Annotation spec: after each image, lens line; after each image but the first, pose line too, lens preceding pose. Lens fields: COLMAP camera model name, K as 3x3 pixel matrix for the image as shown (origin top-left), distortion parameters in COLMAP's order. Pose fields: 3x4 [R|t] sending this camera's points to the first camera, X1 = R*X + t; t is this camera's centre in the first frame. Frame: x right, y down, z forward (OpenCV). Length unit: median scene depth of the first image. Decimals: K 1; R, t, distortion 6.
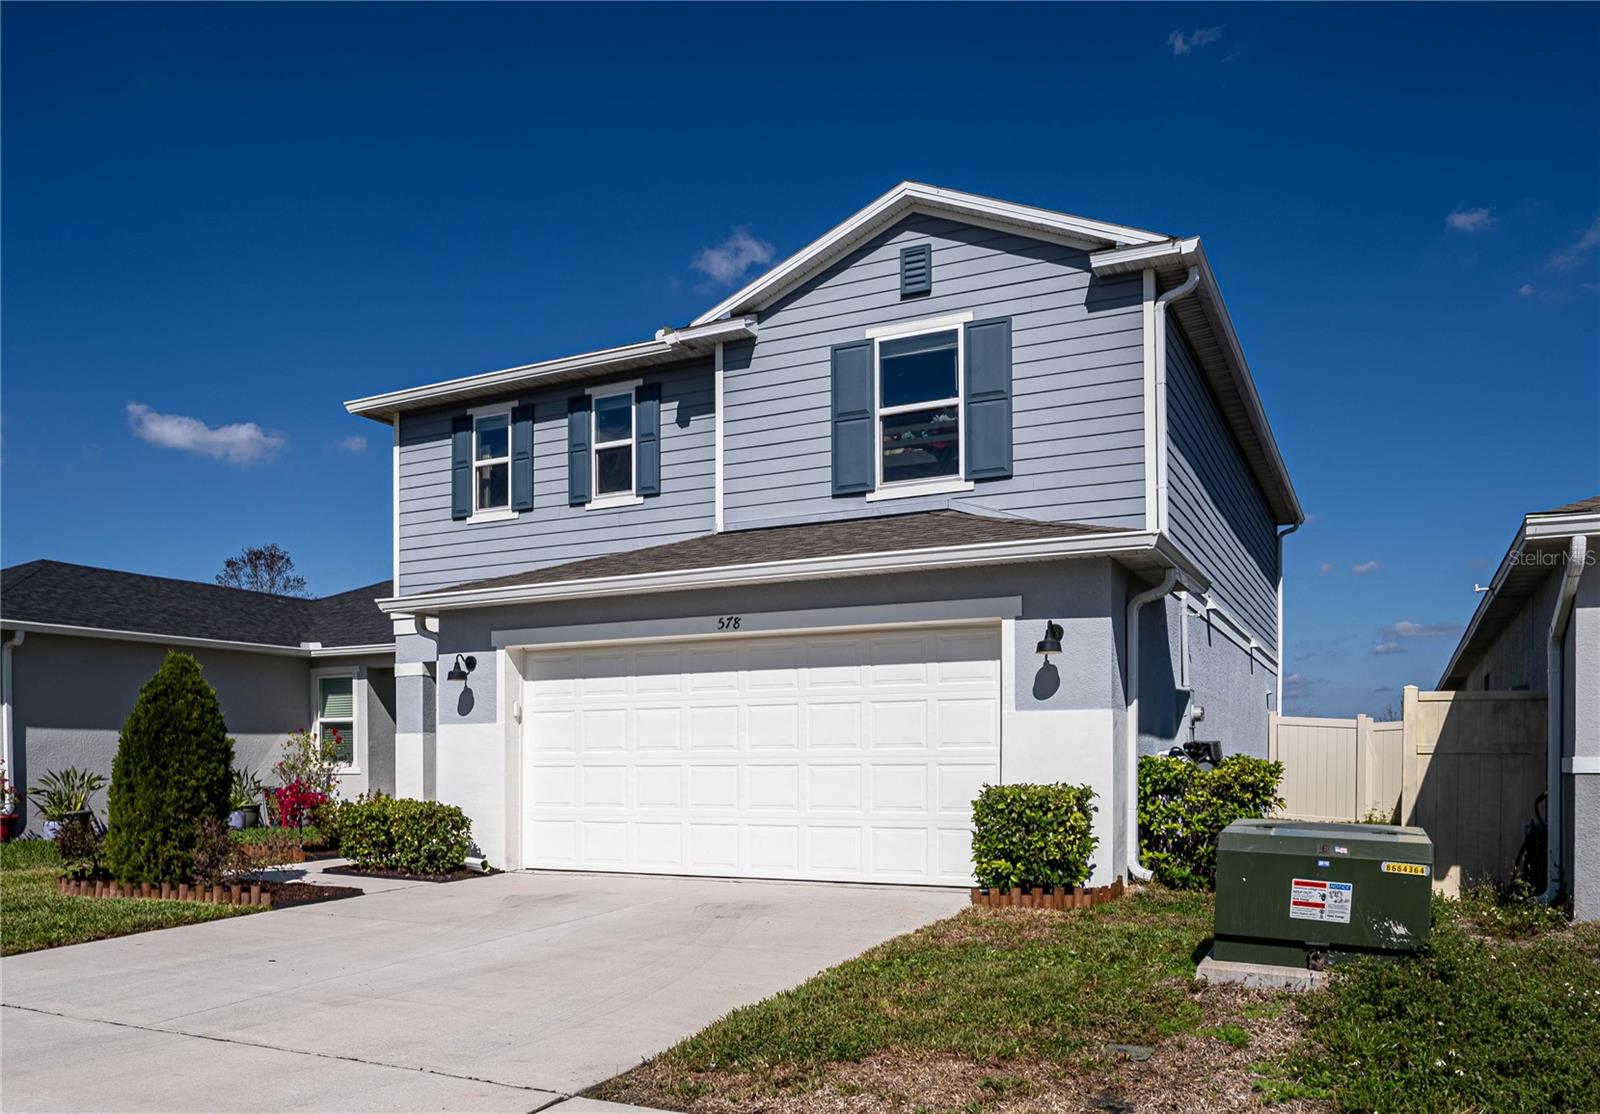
lens RADIAL K [[1270.2, 0, 734.0], [0, 1270.2, 794.2], [0, 0, 1]] dist [-0.063478, 0.007682]
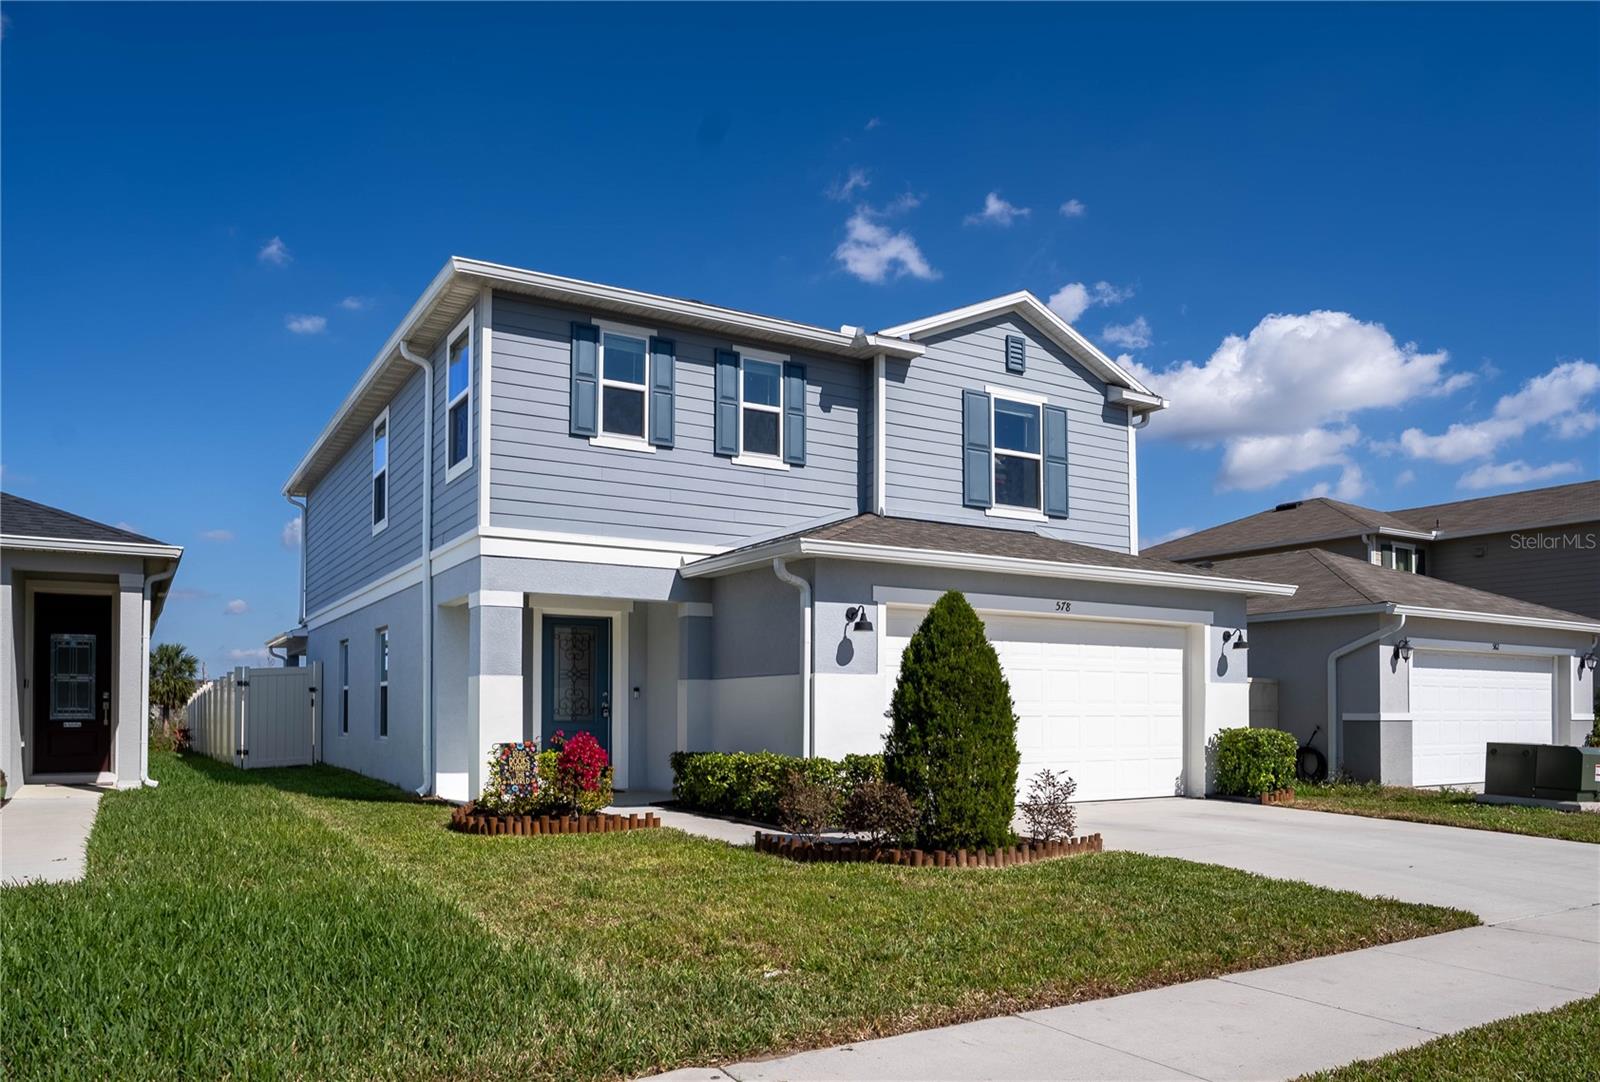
lens RADIAL K [[1143.4, 0, 816.1], [0, 1143.4, 704.2], [0, 0, 1]] dist [-0.077658, 0.046832]
pose [[0.504333, 0.010741, 0.863442, -0.995152], [0.016119, 0.999631, -0.021850, -0.012166], [-0.863359, 0.024938, 0.503974, 0.557006]]
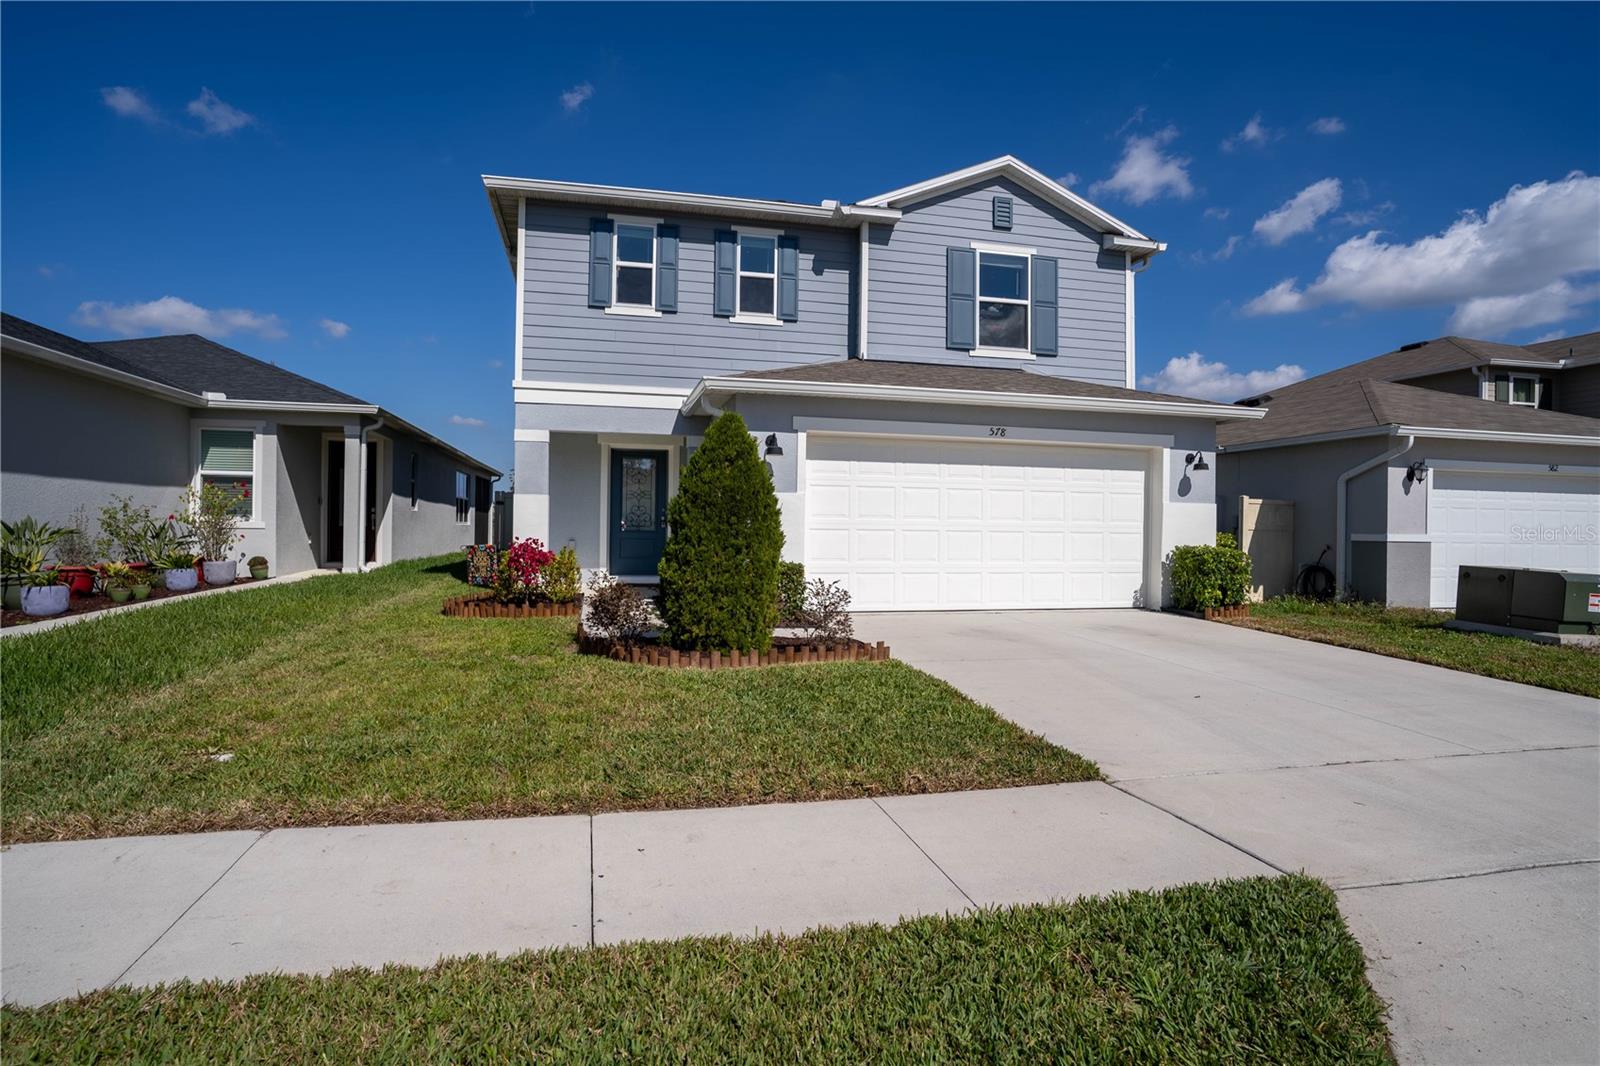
lens RADIAL K [[837.2, 0, 800.0], [0, 837.2, 533.0], [0, 0, 1]] dist [-0.078028, 0.047134]
pose [[0.749886, 0.009521, 0.661498, -0.692535], [-0.001523, 0.999919, -0.012665, -0.007927], [-0.661565, 0.008489, 0.749840, 0.391412]]
